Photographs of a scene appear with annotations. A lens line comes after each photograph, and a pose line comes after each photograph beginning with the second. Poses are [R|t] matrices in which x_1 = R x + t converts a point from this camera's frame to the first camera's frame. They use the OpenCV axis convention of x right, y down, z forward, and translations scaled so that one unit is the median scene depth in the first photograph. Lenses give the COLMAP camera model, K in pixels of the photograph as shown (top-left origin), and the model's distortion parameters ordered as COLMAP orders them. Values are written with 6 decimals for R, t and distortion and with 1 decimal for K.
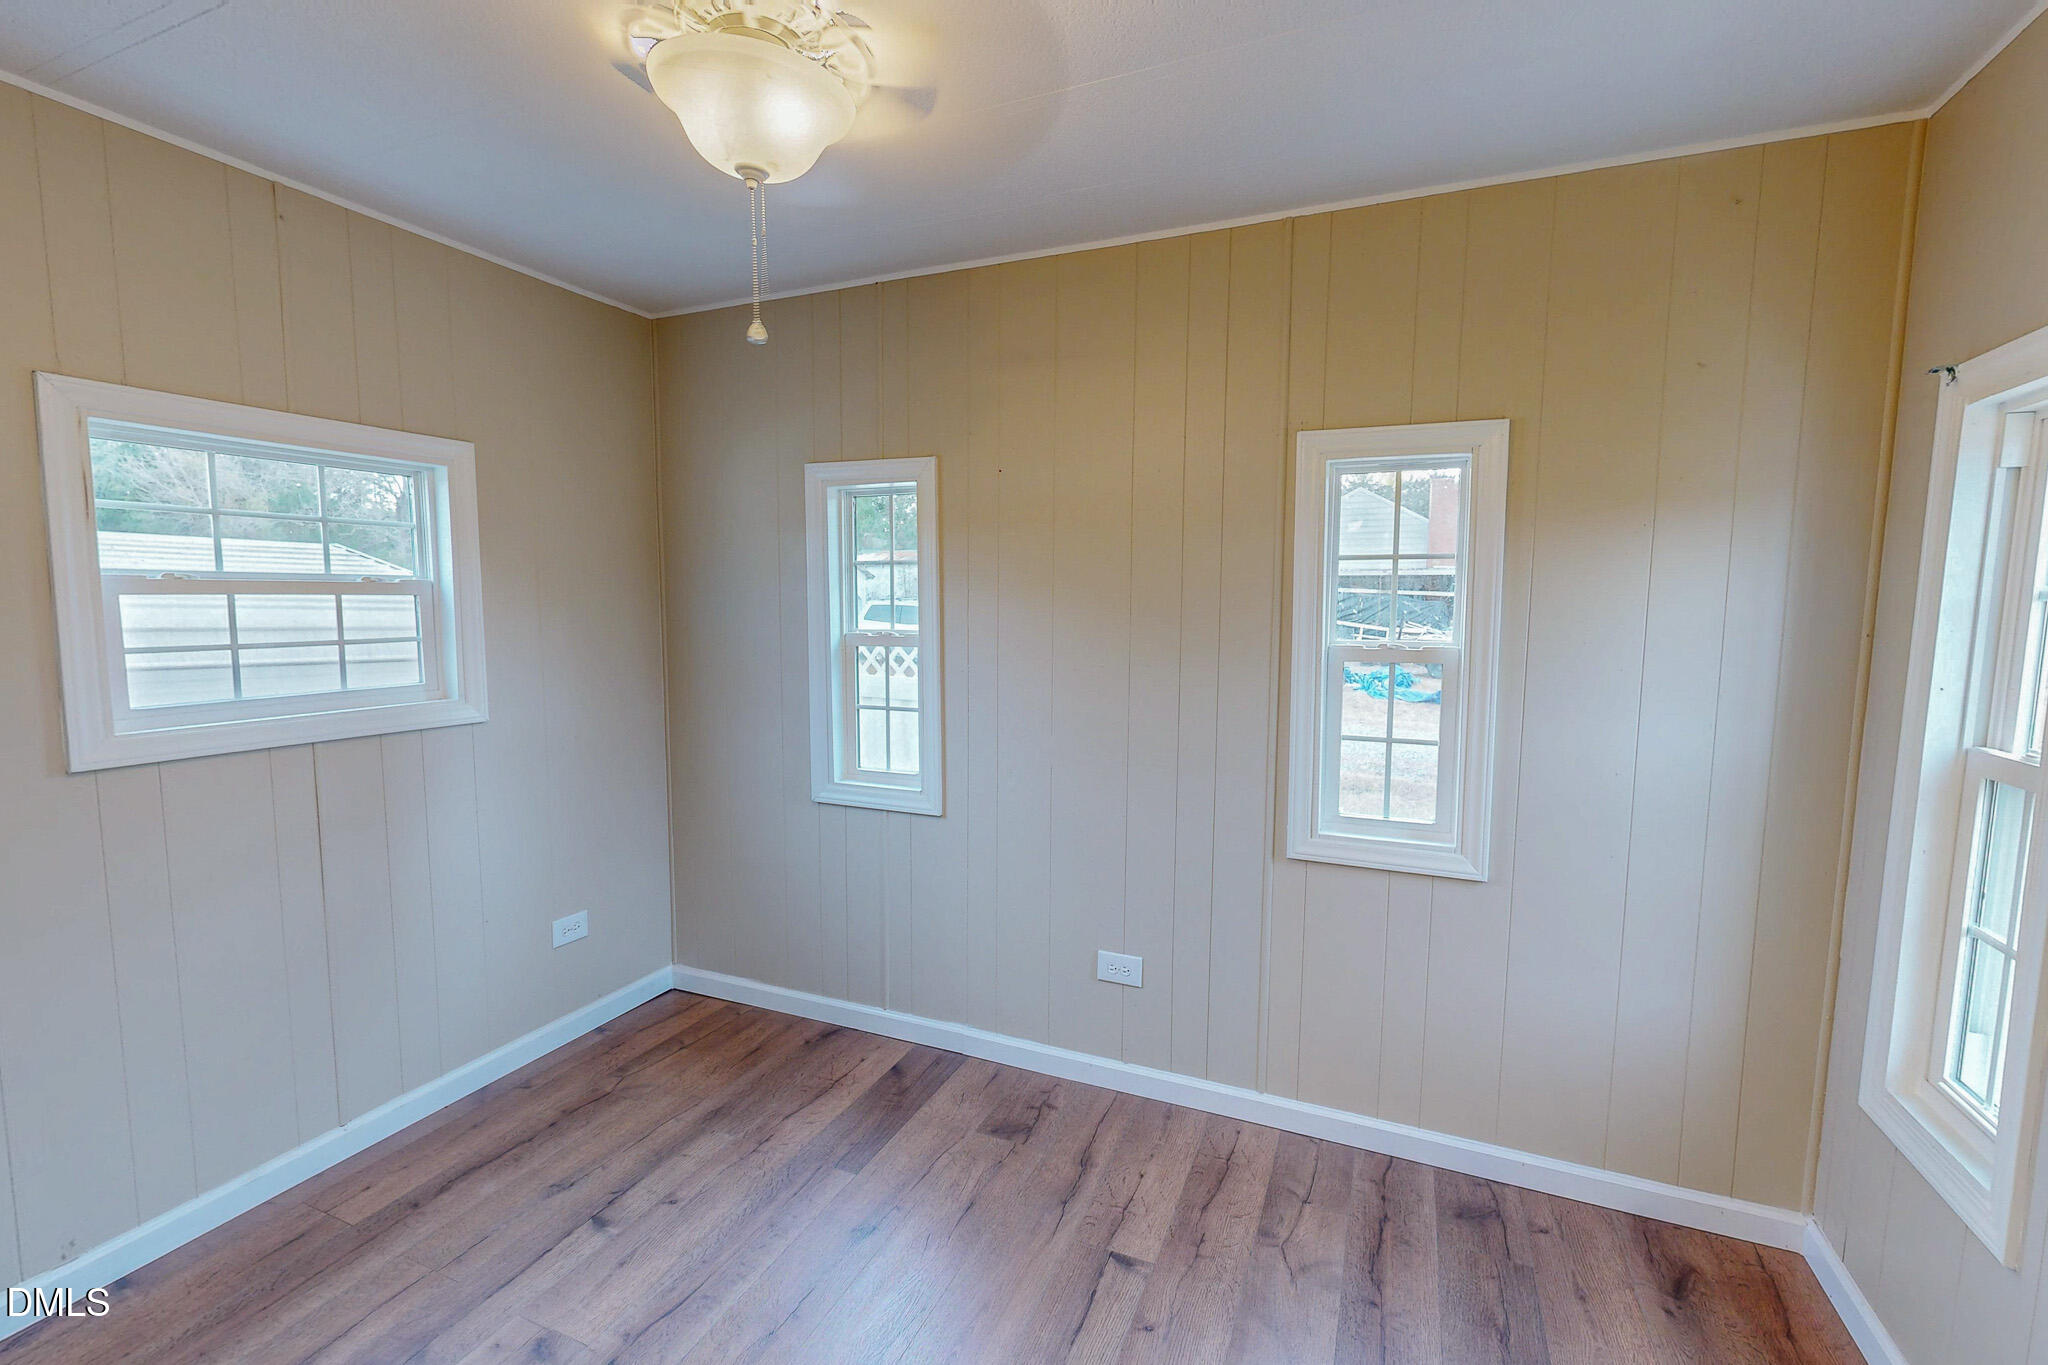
lens RADIAL K [[890.4, 0, 1025.7], [0, 890.4, 685.1], [0, 0, 1]] dist [-0.000953, 0.000330]
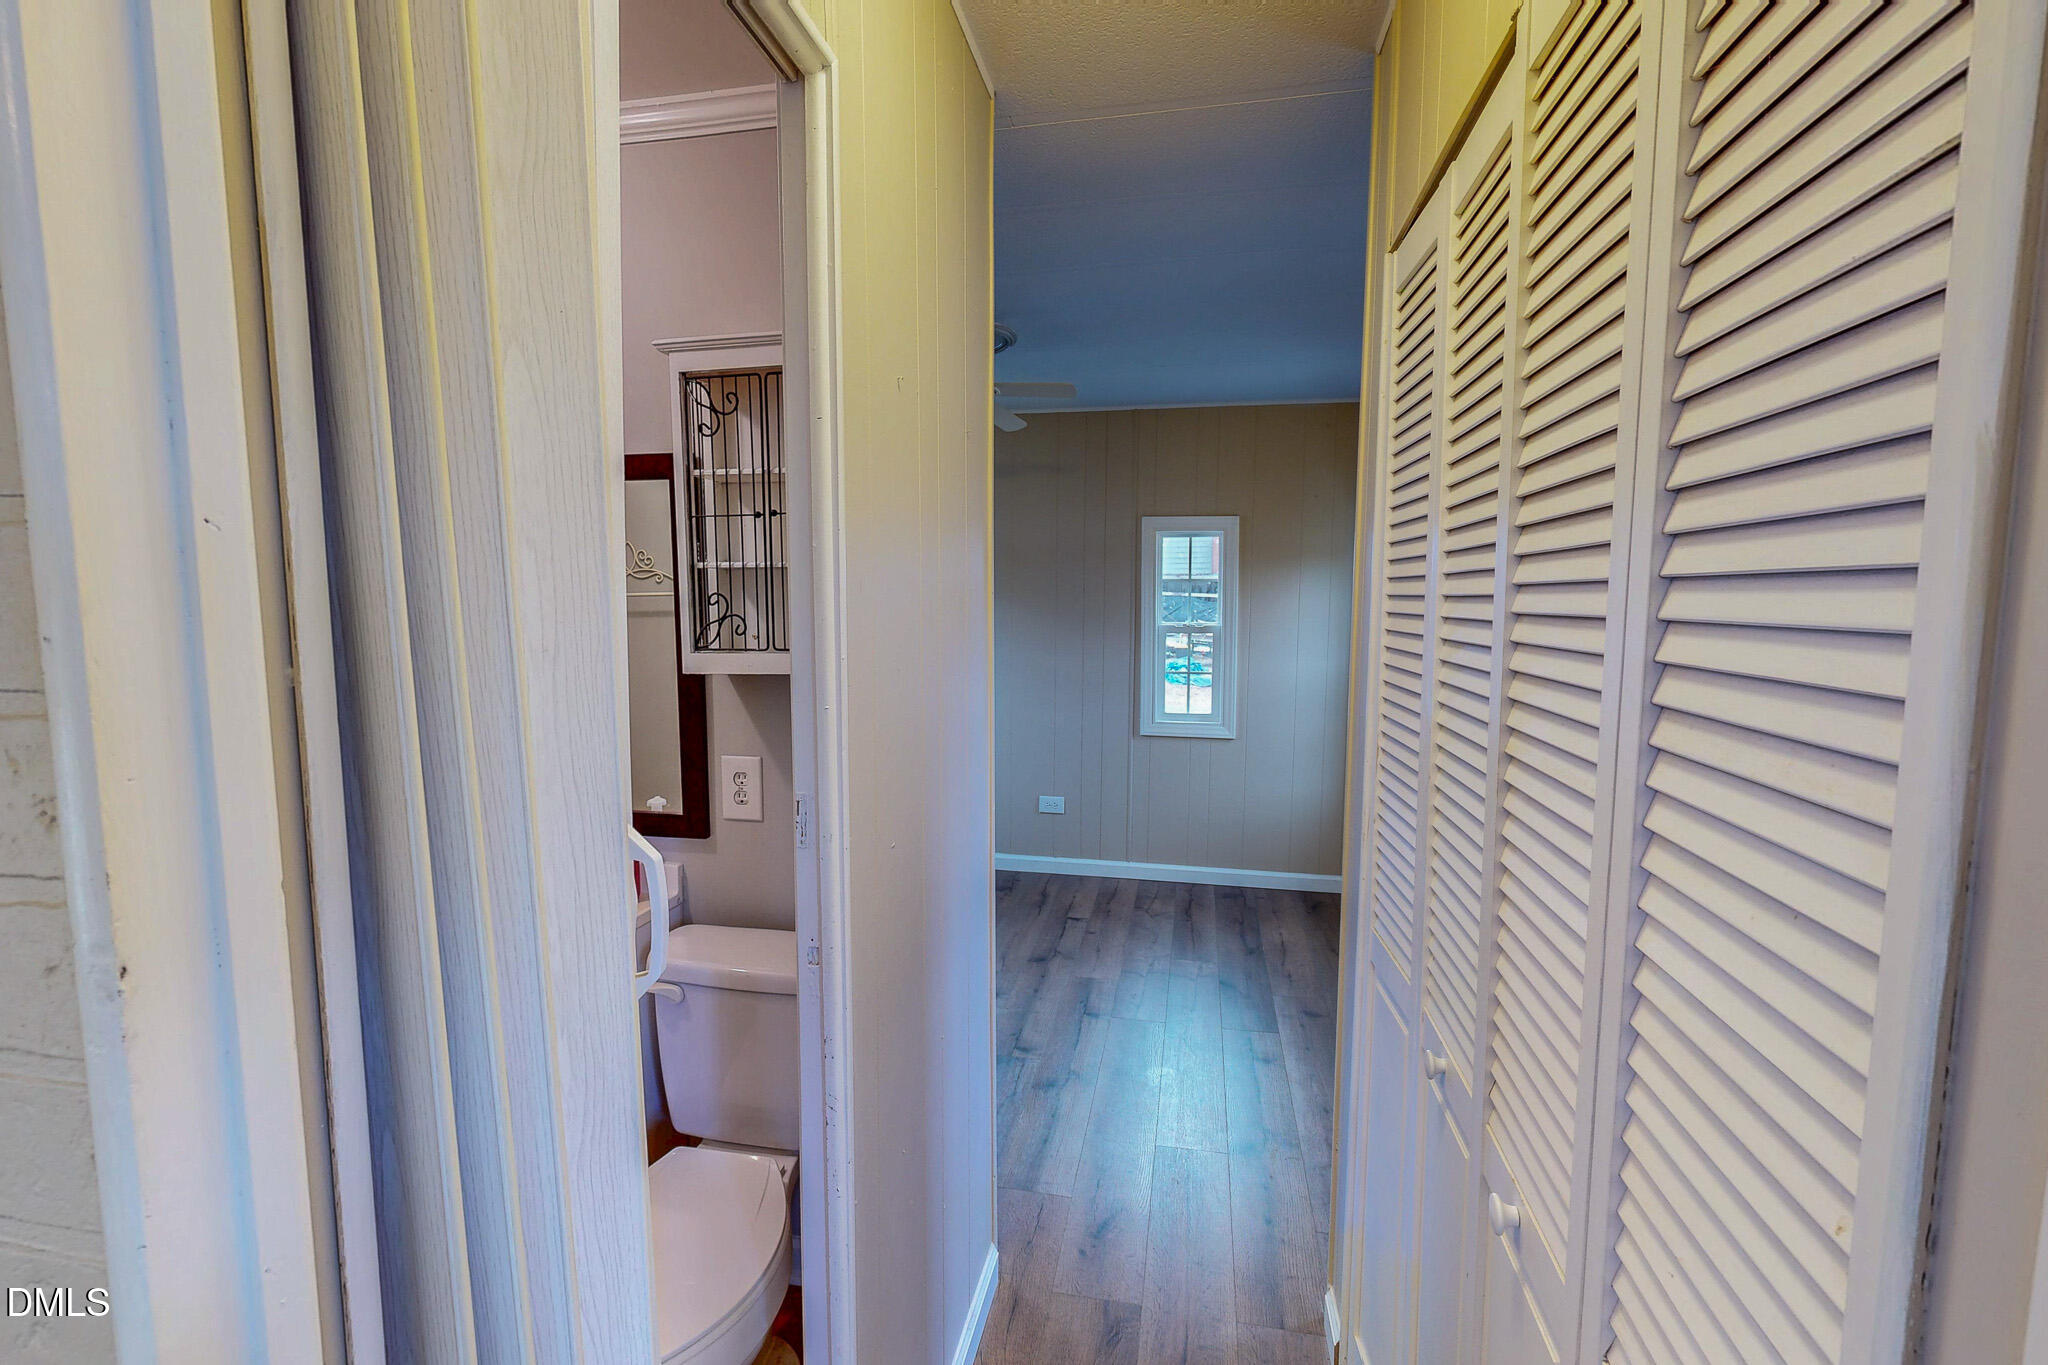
lens RADIAL K [[890.4, 0, 1025.7], [0, 890.4, 685.1], [0, 0, 1]] dist [-0.000953, 0.000330]
pose [[0.977721, -0.021468, 0.208807, -0.364854], [0.021419, 0.999767, 0.002498, 0.078093], [-0.208813, 0.002030, 0.977954, -0.871133]]
